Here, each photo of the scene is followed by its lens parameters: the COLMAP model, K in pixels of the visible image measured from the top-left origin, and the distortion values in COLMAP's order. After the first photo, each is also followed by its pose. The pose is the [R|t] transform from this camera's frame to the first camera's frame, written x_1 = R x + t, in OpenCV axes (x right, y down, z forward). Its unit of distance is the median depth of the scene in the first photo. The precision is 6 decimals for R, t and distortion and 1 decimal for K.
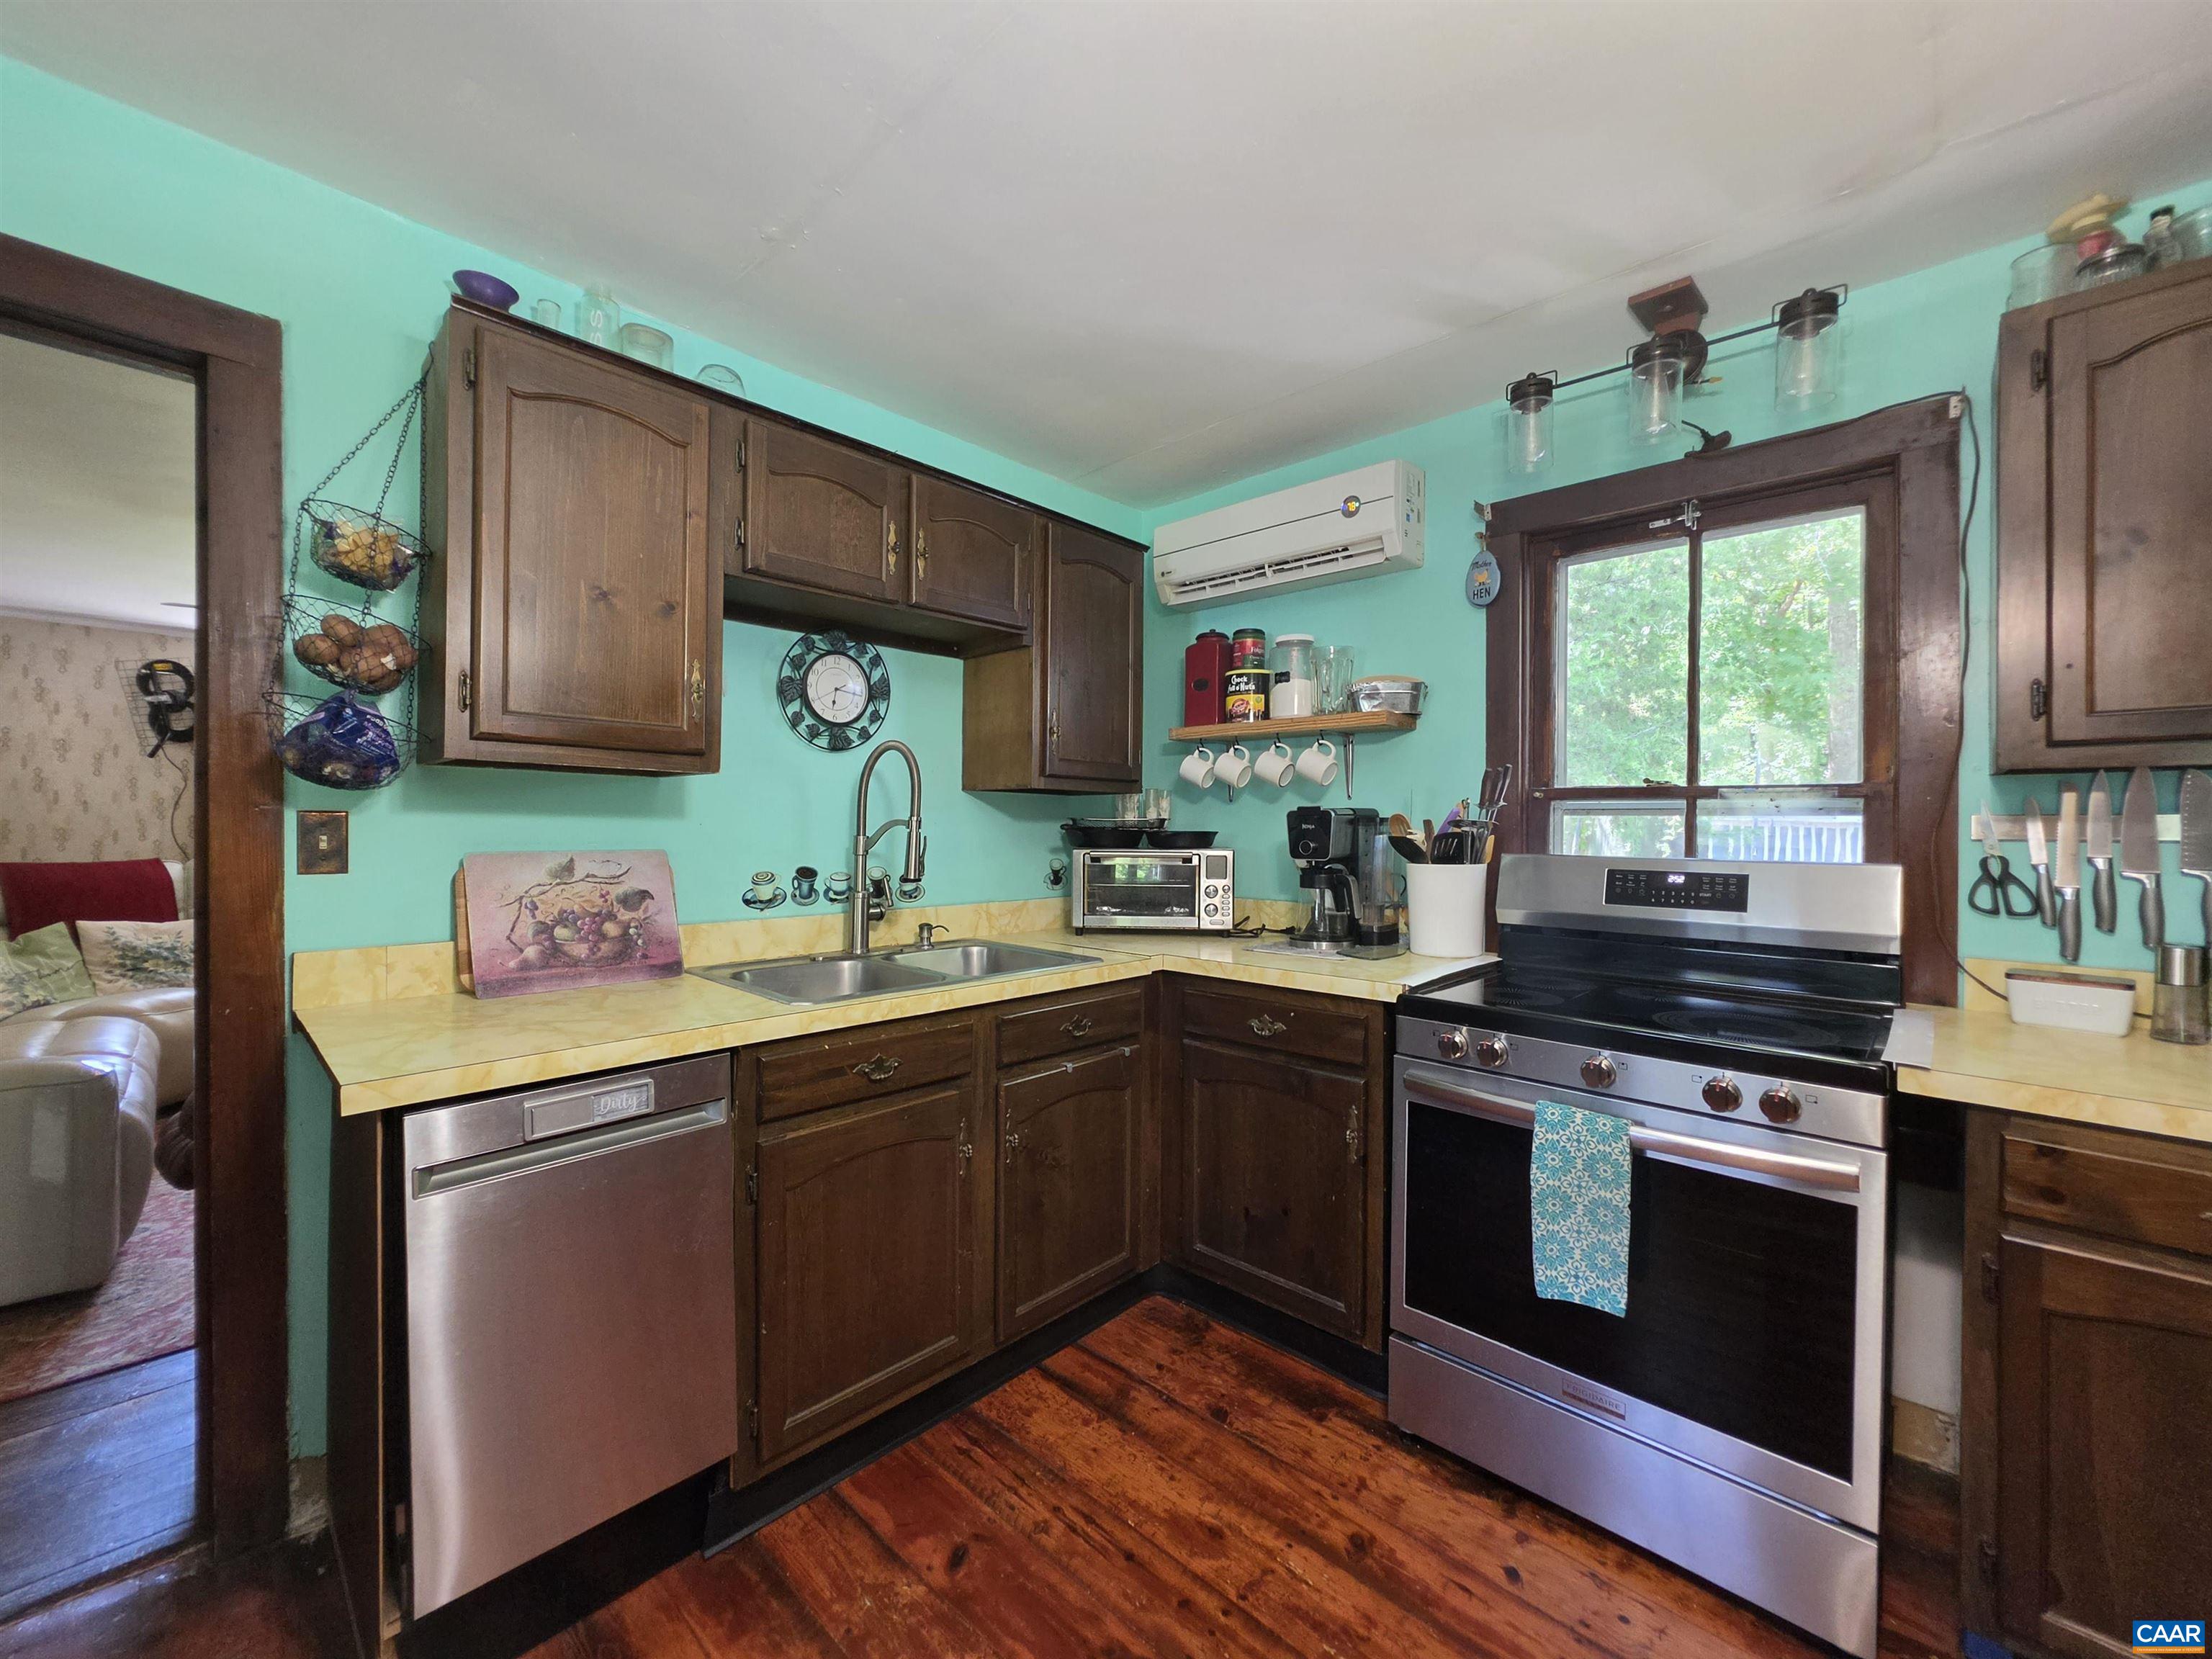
lens RADIAL K [[886.8, 0, 1095.0], [0, 886.8, 828.6], [0, 0, 1]] dist [-0.002564, 0.000659]
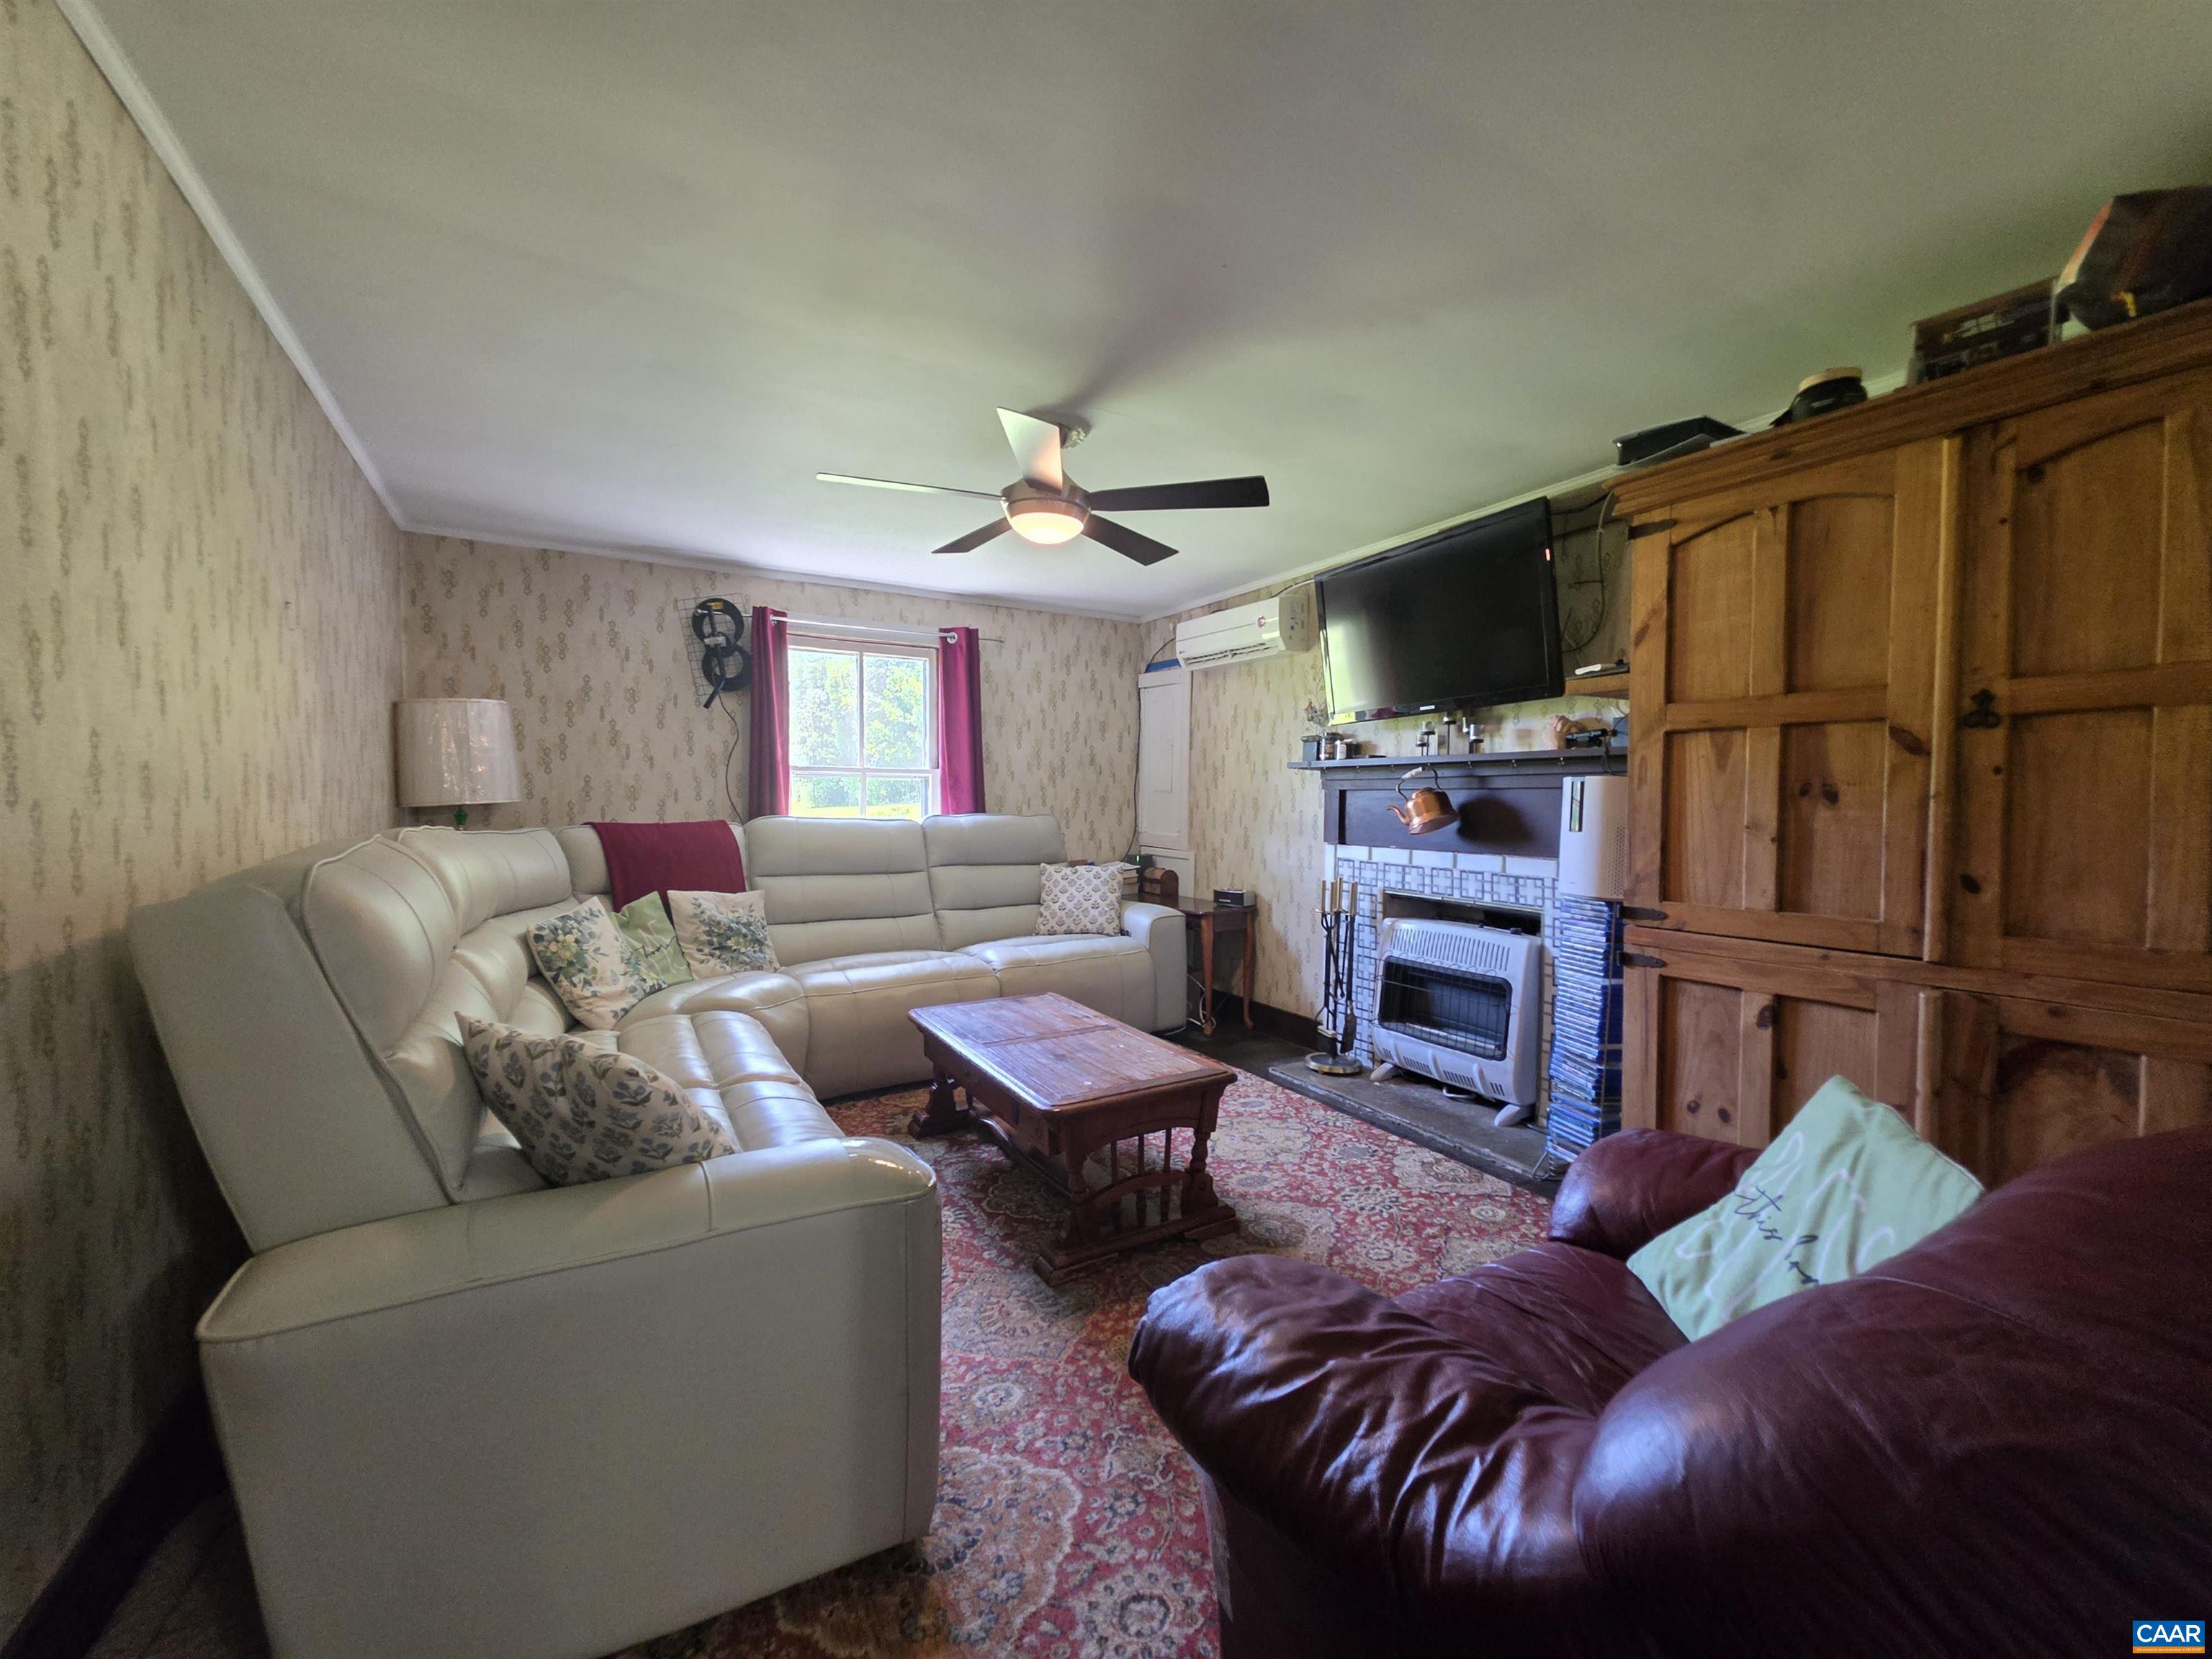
lens RADIAL K [[886.8, 0, 1095.0], [0, 886.8, 828.6], [0, 0, 1]] dist [-0.002564, 0.000659]
pose [[0.961324, 0.012233, -0.275149, -1.006773], [-0.004170, 0.999545, 0.029870, 0.031243], [0.275389, -0.027567, 0.960937, 0.552639]]
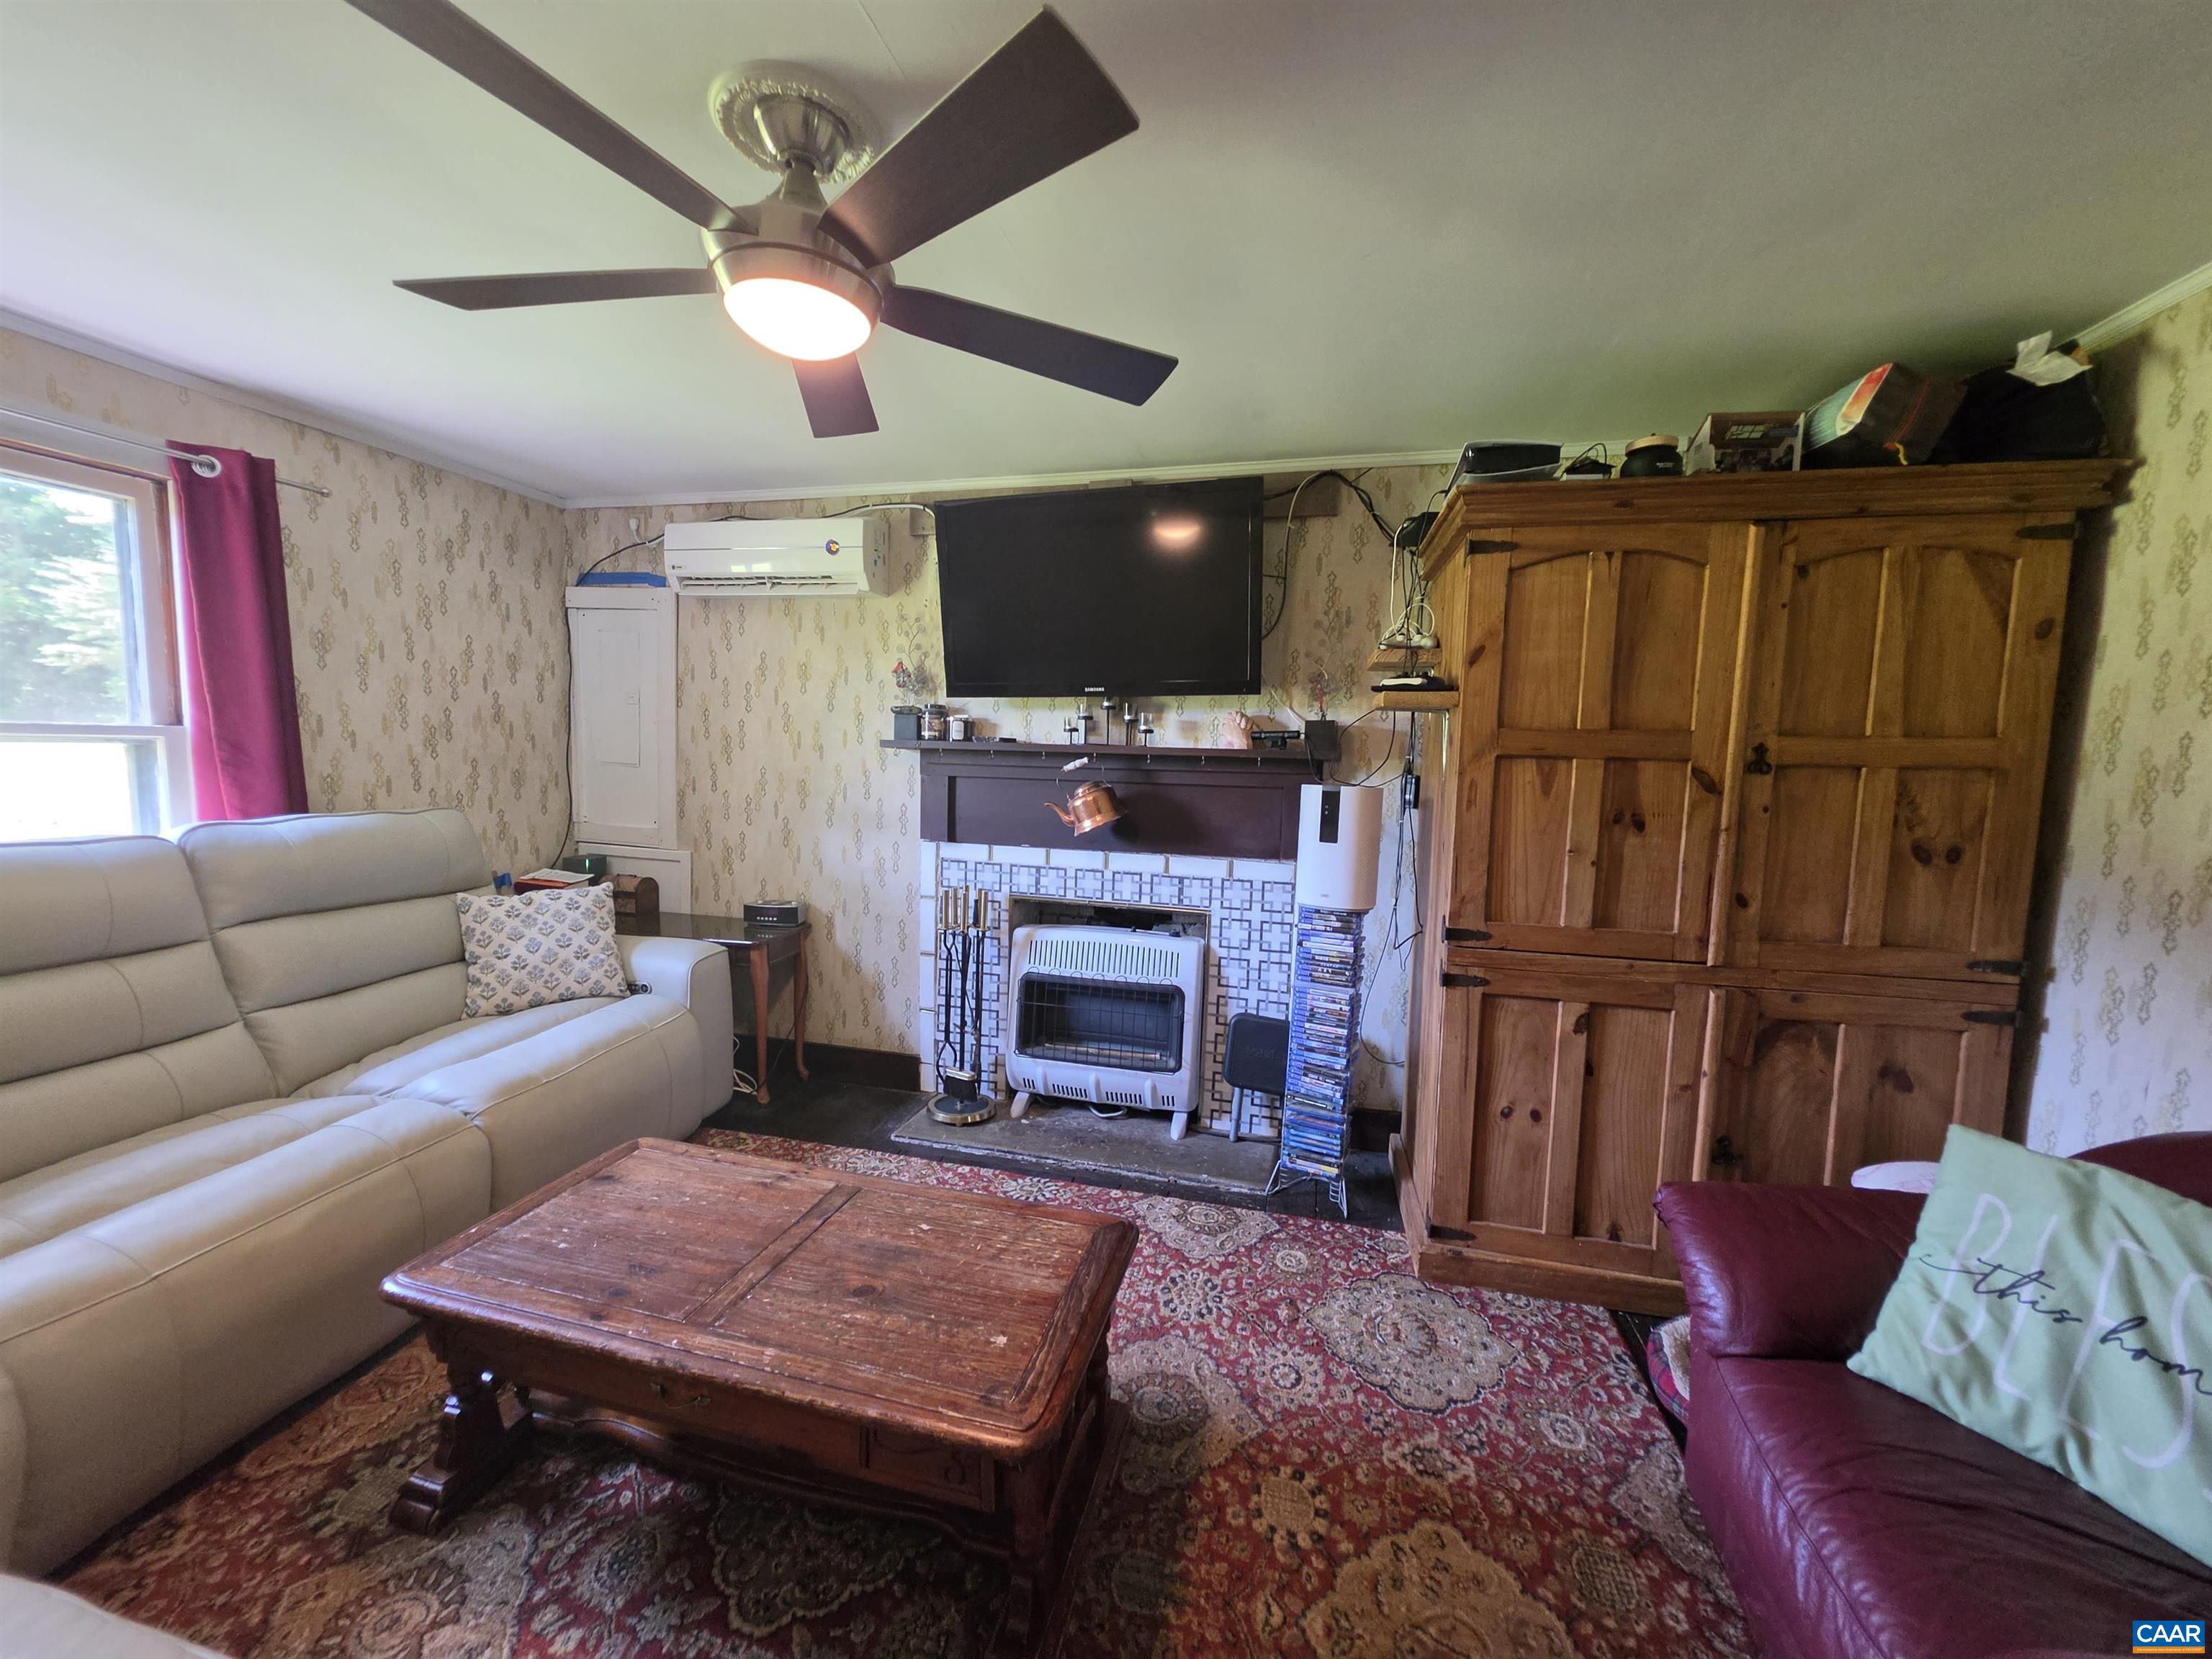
lens RADIAL K [[883.9, 0, 1095.0], [0, 883.9, 830.5], [0, 0, 1]] dist [-0.000274, 0.000299]
pose [[0.868819, -0.025970, 0.494447, -1.606722], [-0.022190, 0.995578, 0.091282, -0.054182], [-0.494631, -0.090279, 0.864401, 1.083307]]
